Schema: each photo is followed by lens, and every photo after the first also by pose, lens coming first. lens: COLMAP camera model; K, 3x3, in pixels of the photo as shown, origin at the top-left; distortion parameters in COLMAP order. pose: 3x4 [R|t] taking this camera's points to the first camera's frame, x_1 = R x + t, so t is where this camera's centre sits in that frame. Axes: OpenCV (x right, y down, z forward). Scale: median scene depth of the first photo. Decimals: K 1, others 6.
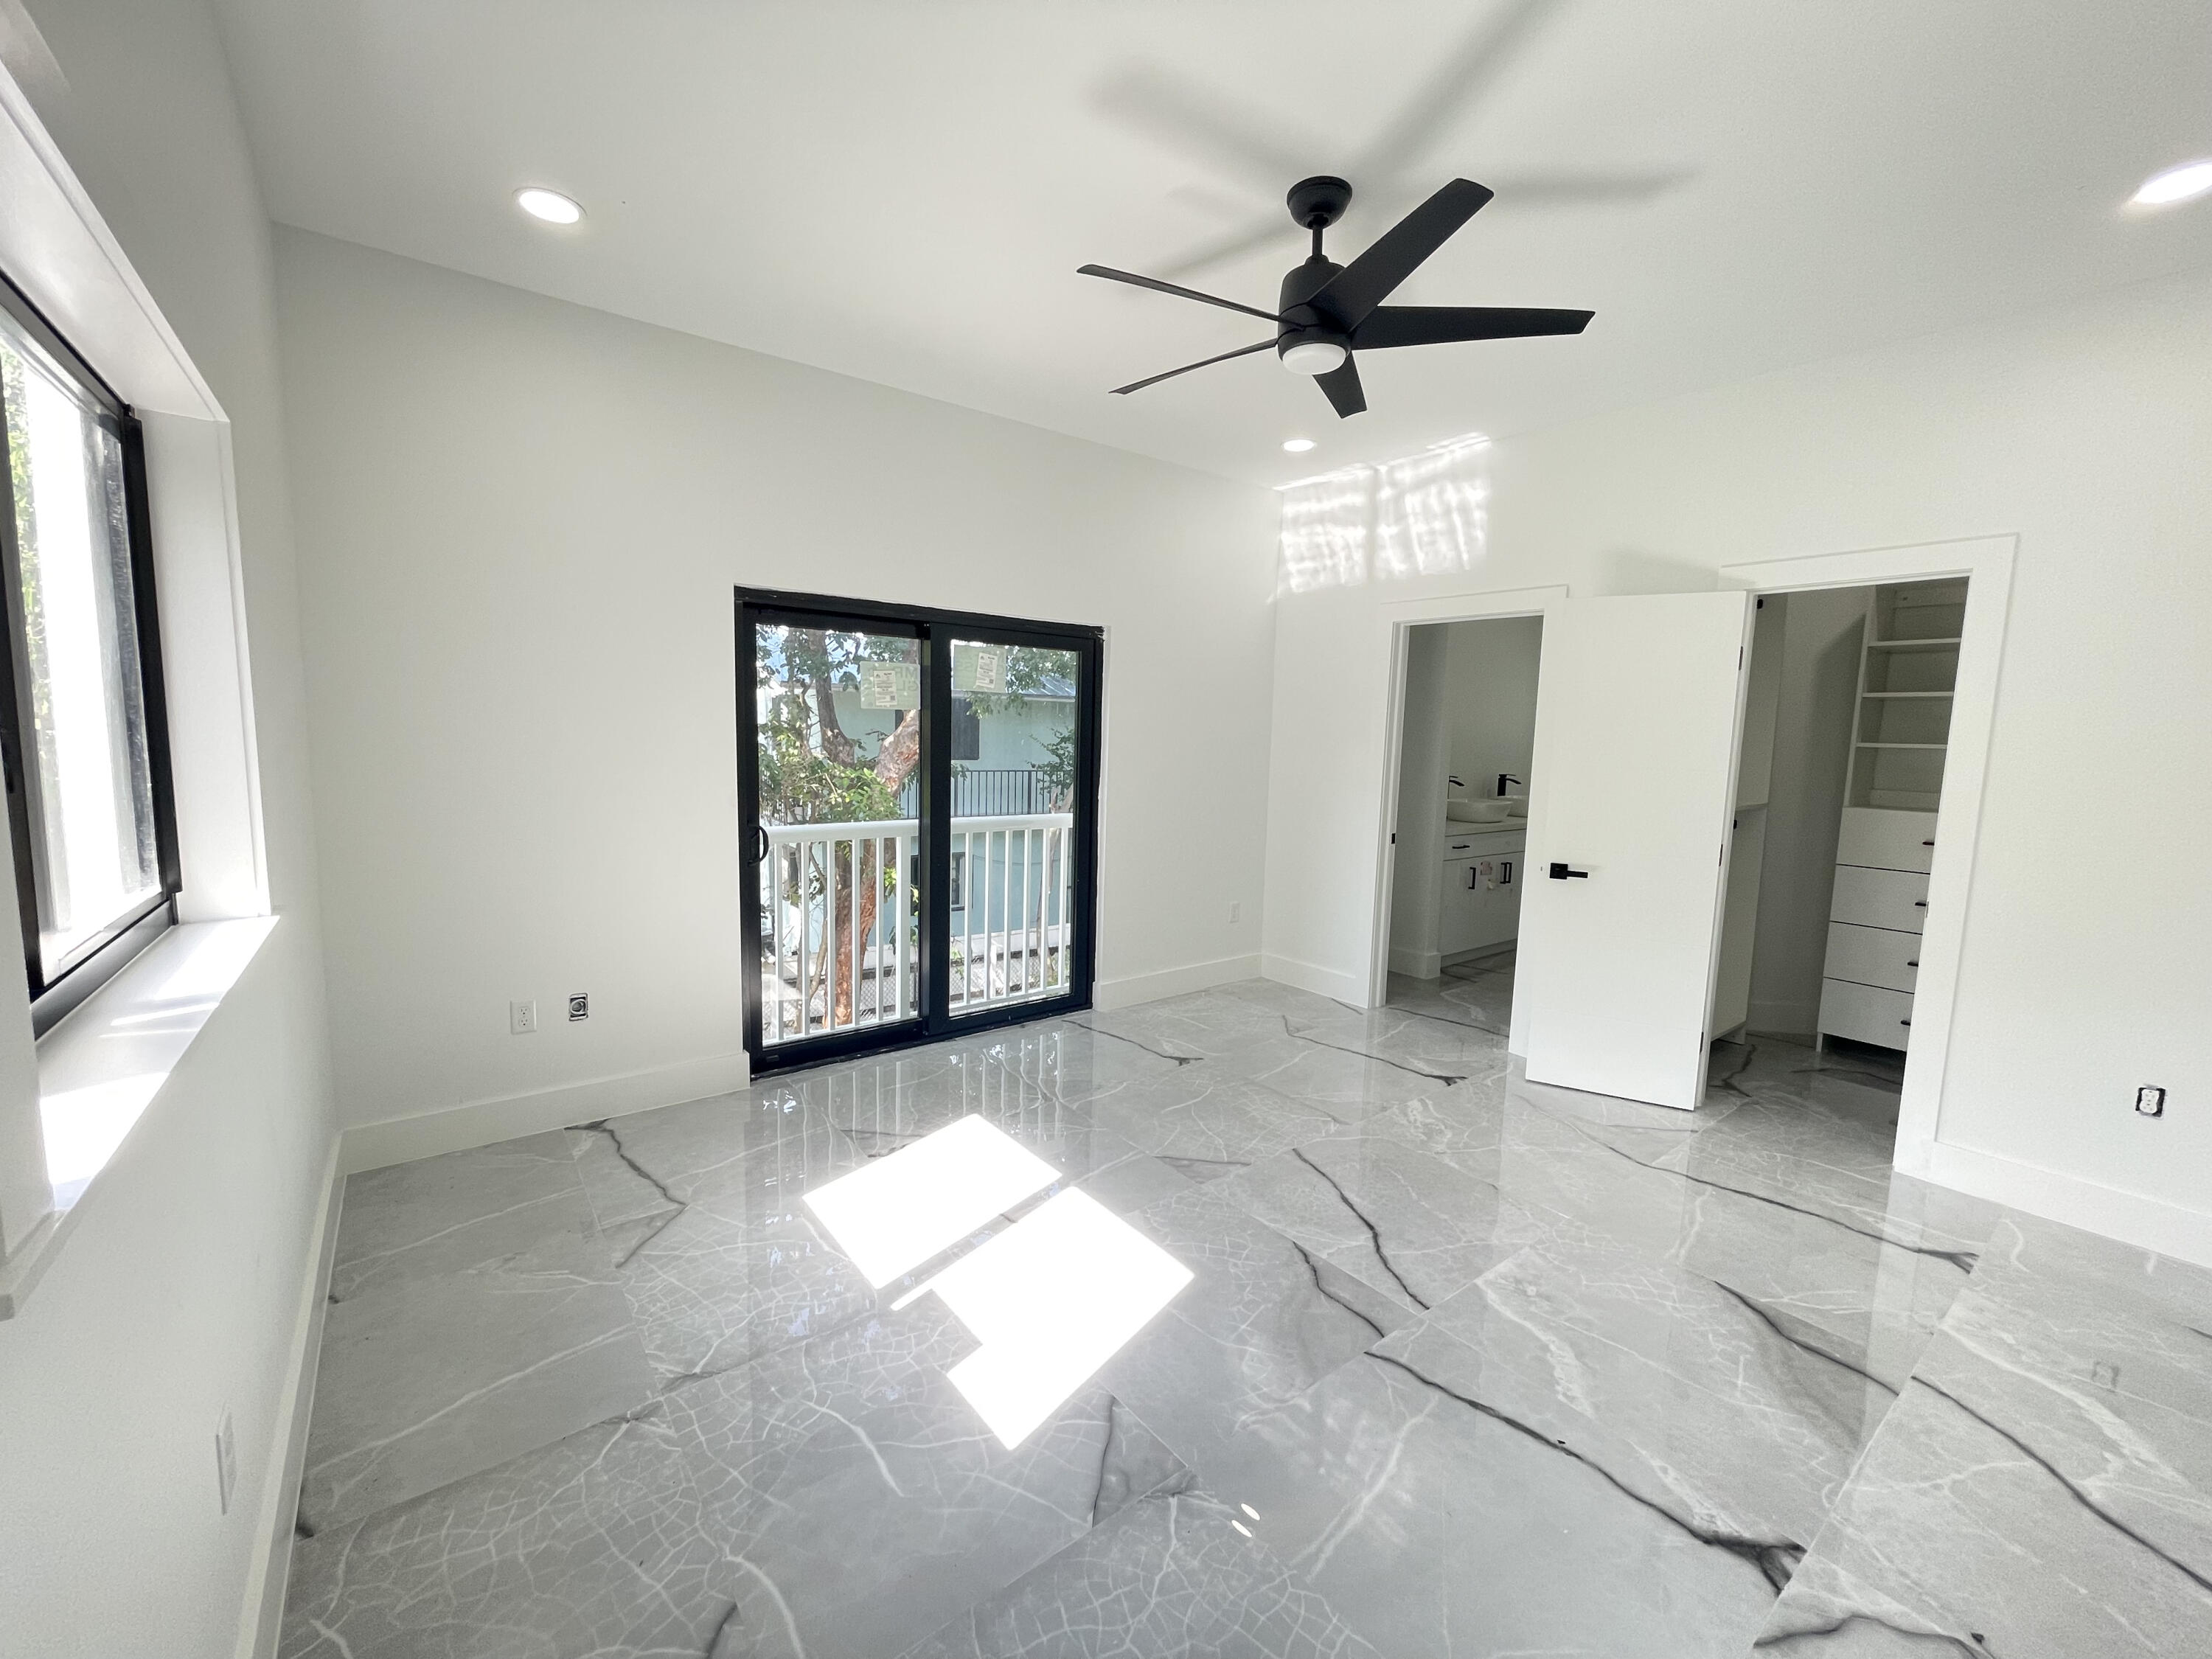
lens RADIAL K [[894.2, 0, 1092.8], [0, 894.2, 808.4], [0, 0, 1]] dist [-0.000884, 0.000141]
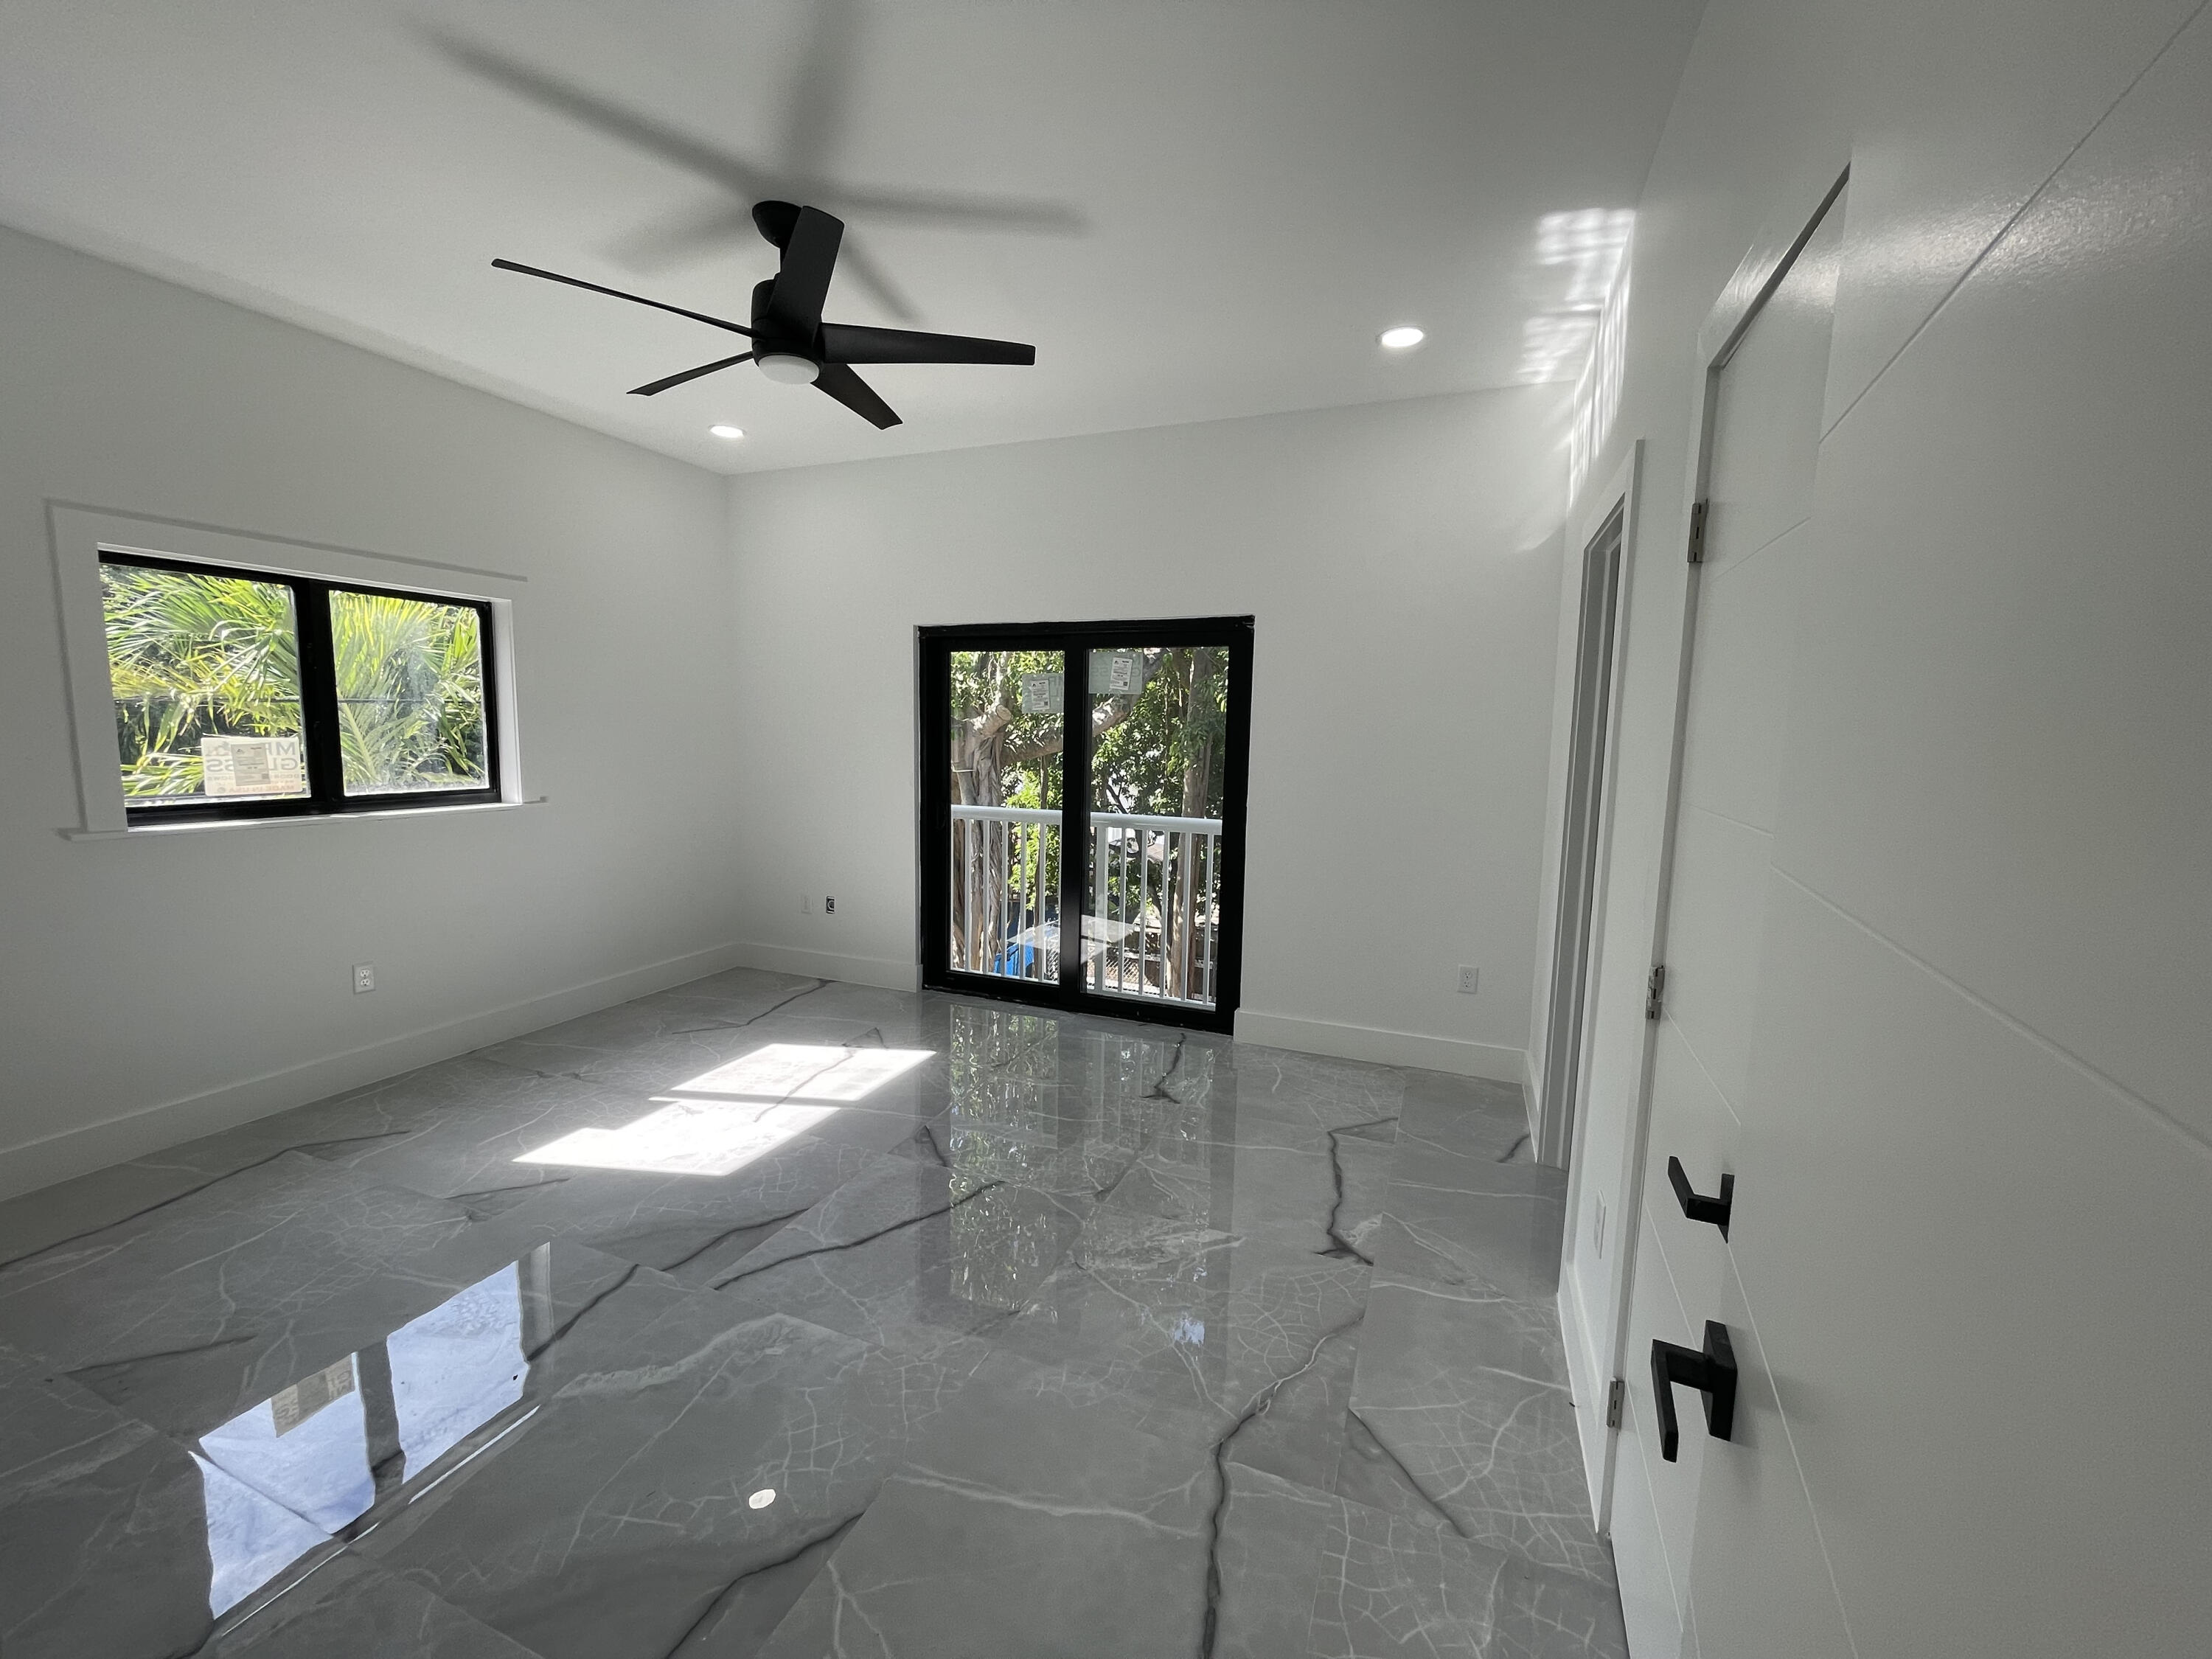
lens RADIAL K [[894.2, 0, 1108.7], [0, 894.2, 812.6], [0, 0, 1]] dist [-0.000884, 0.000141]
pose [[0.513413, 0.069815, -0.855297, 0.933385], [-0.081114, 0.996171, 0.032623, -0.030140], [0.854299, 0.052628, 0.517110, 0.541451]]
